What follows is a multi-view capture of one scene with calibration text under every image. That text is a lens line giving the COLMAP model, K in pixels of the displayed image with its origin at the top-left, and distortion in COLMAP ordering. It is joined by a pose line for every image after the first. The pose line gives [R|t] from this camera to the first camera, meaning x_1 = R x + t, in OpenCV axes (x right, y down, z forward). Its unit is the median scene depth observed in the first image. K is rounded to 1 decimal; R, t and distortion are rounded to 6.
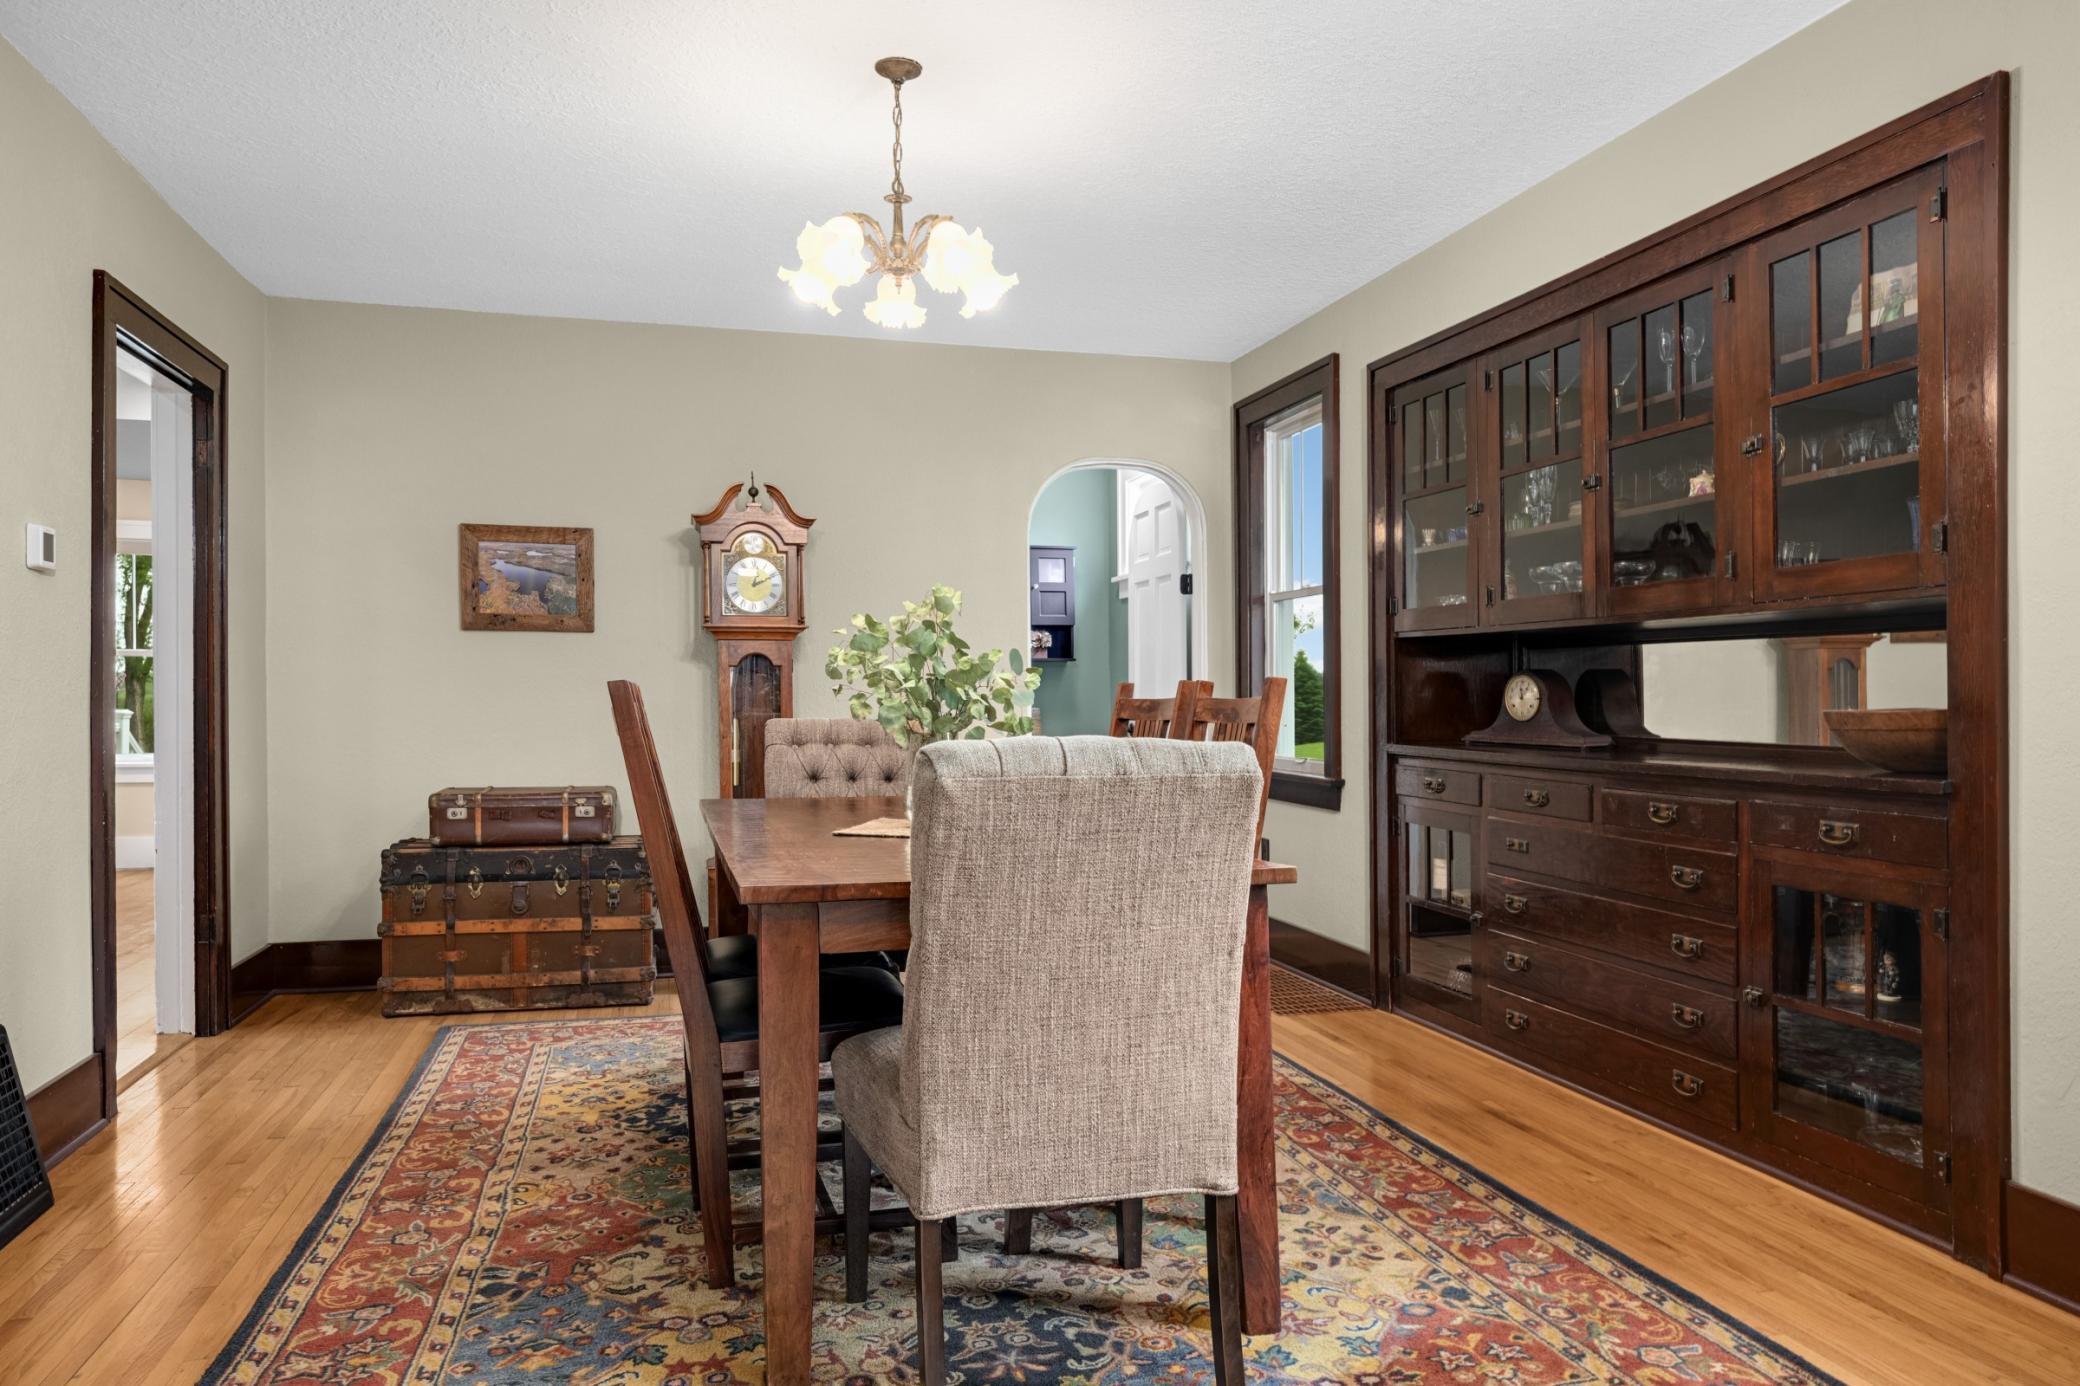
lens RADIAL K [[1357.1, 0, 1040.0], [0, 1357.1, 693.0], [0, 0, 1]] dist [0.000636, -0.000499]
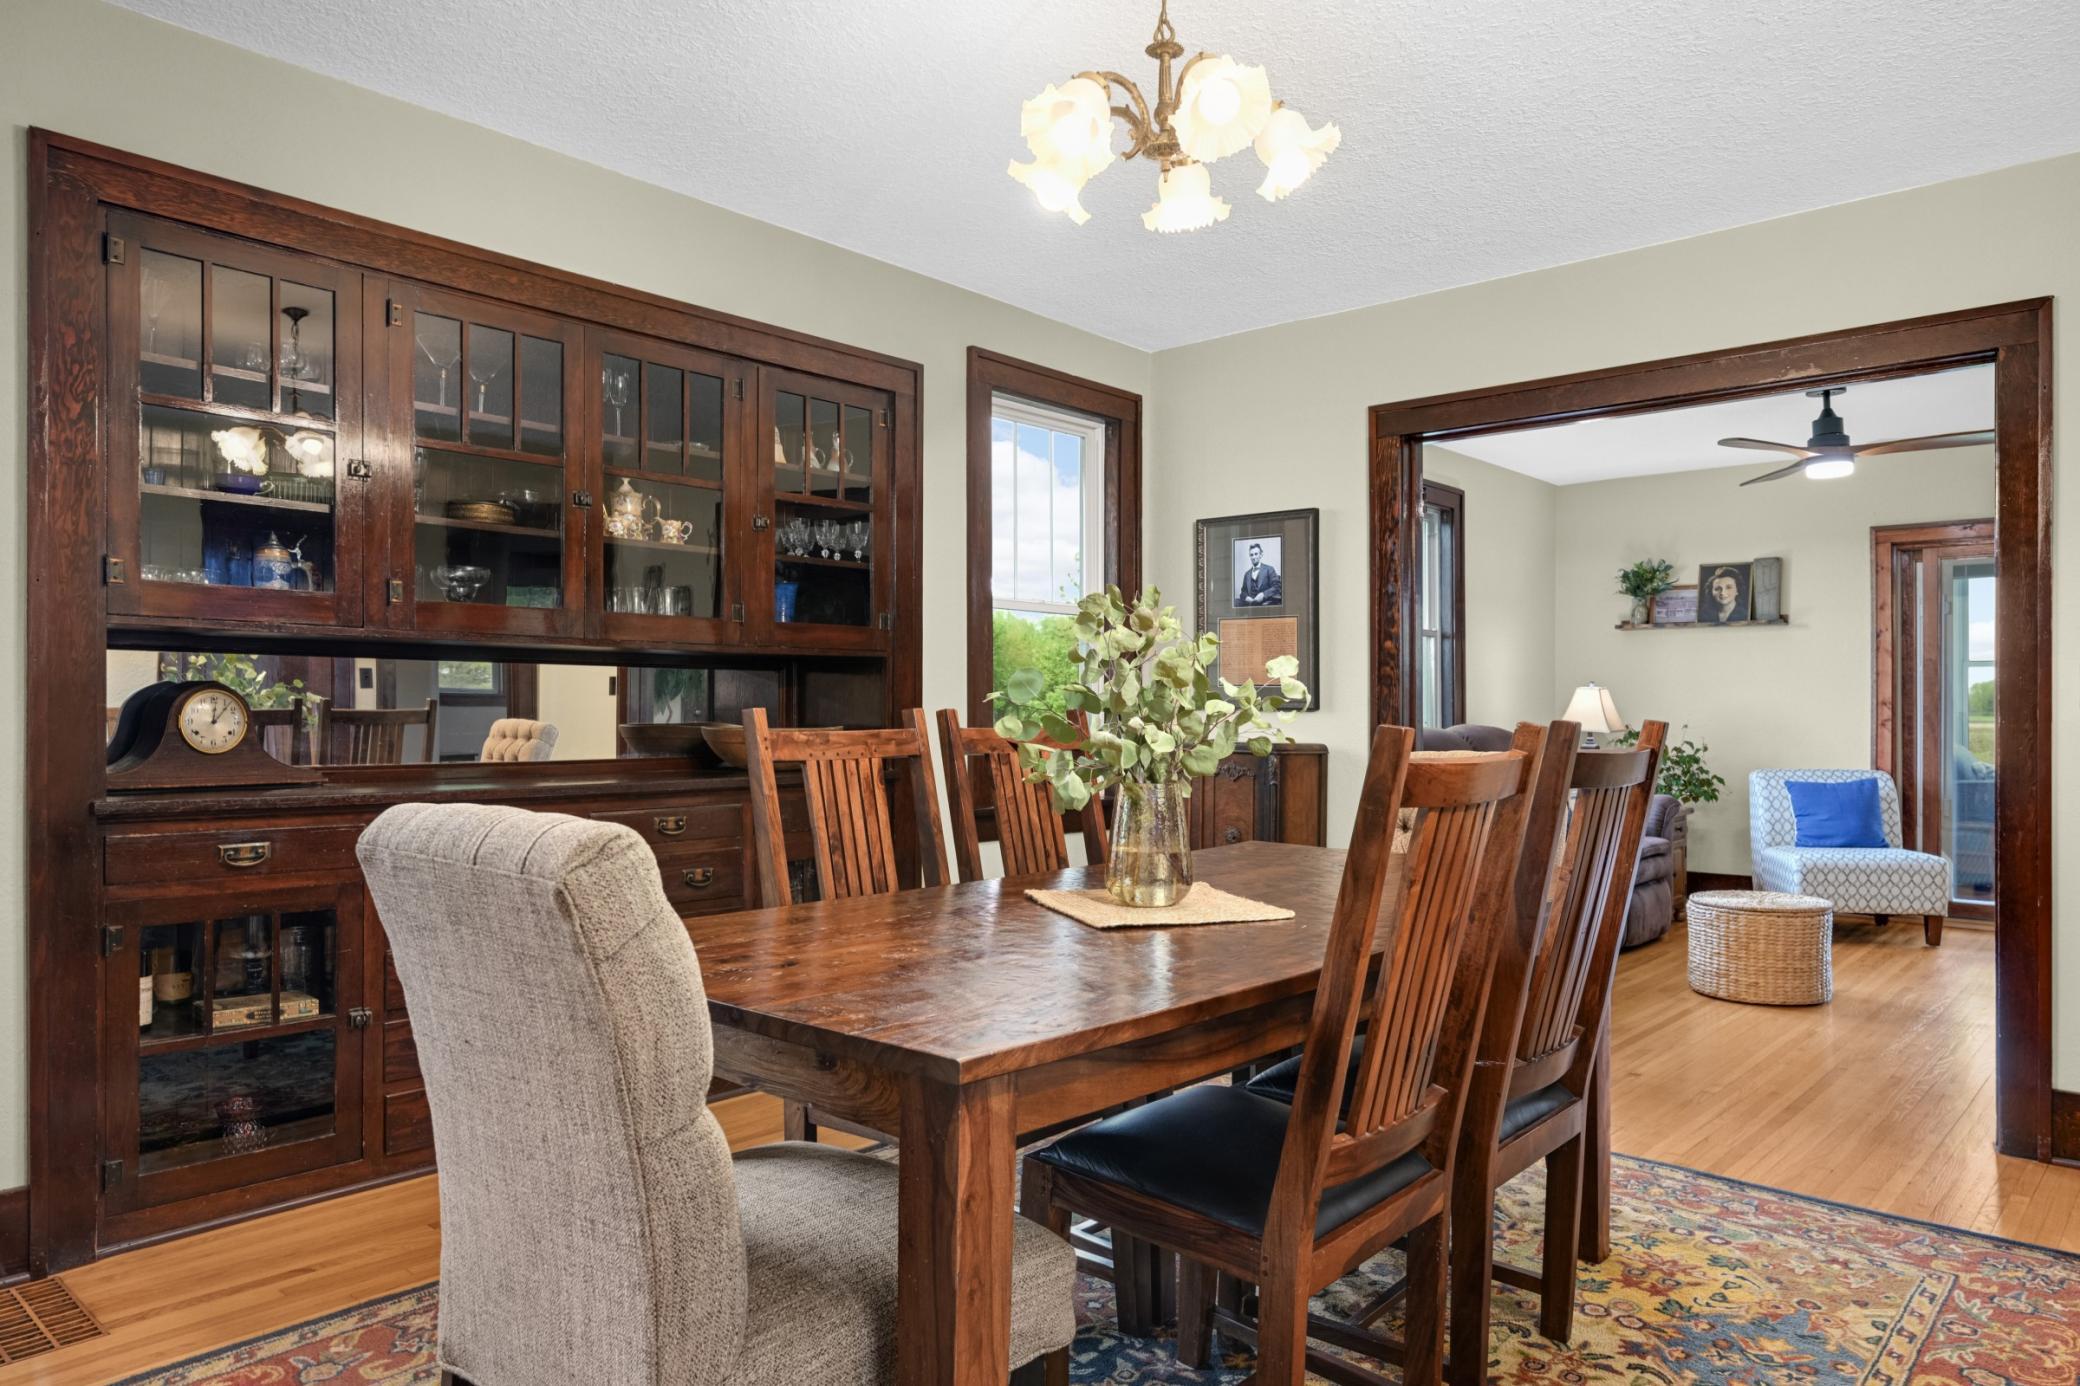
lens RADIAL K [[1357.1, 0, 1040.0], [0, 1357.1, 693.0], [0, 0, 1]] dist [0.000636, -0.000499]
pose [[-0.542453, 0.005775, 0.840066, -0.808491], [-0.009956, 0.999862, -0.013302, -0.008179], [-0.840027, -0.015579, -0.542321, 1.746281]]
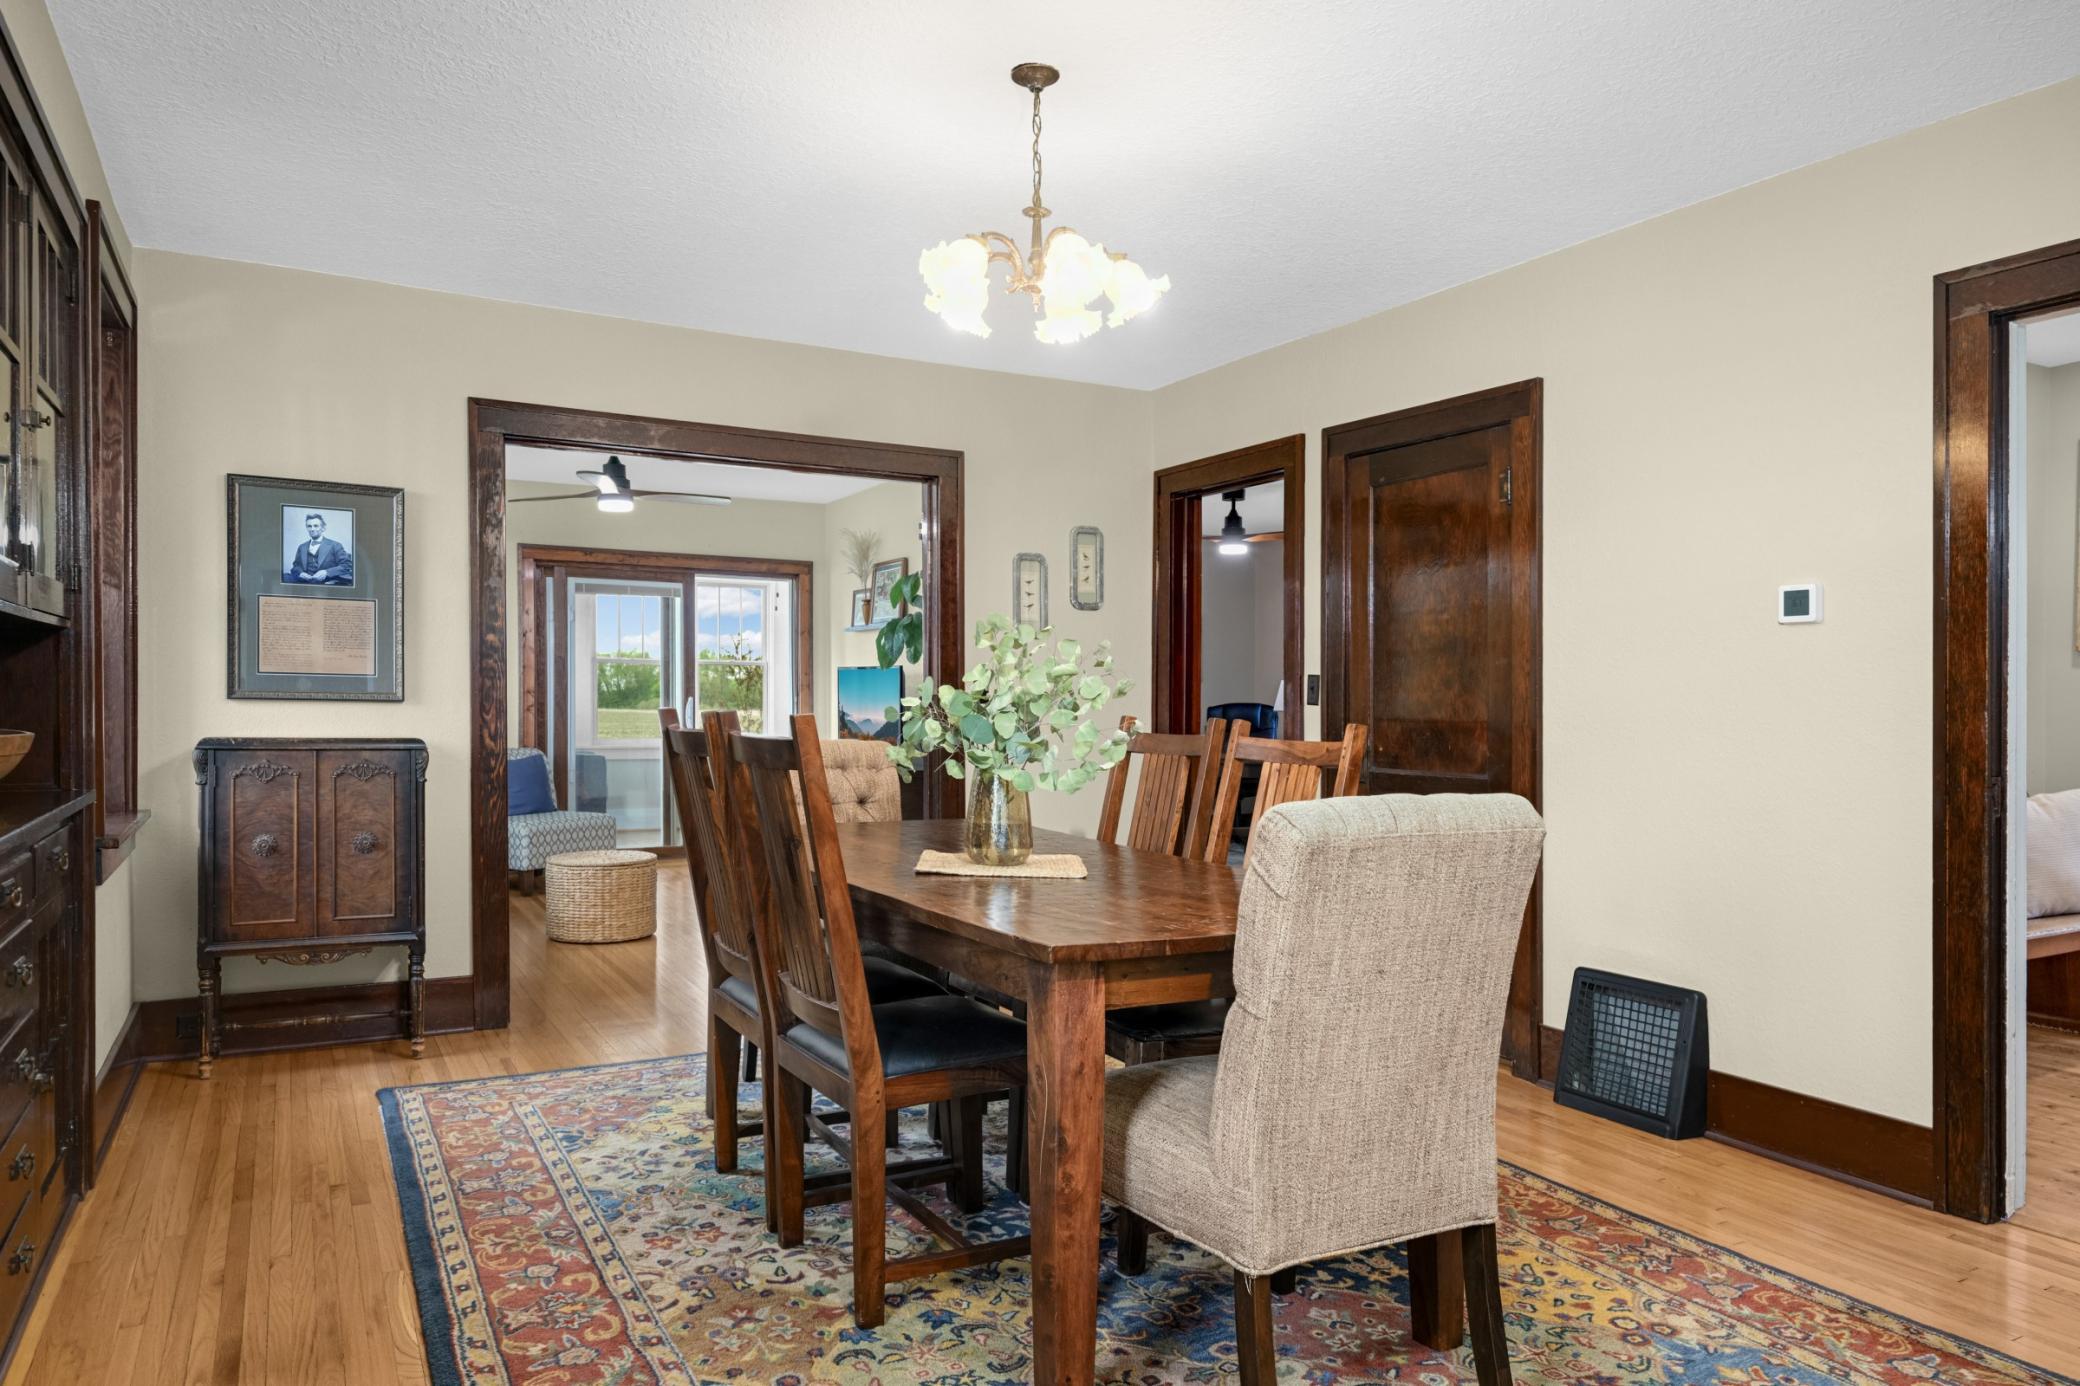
lens RADIAL K [[1357.1, 0, 1040.0], [0, 1357.1, 693.0], [0, 0, 1]] dist [0.000636, -0.000499]
pose [[-0.970728, -0.017464, -0.239548, 0.164006], [-0.014769, 0.999806, -0.013039, -0.014234], [0.239729, -0.009119, -0.970797, 2.329404]]
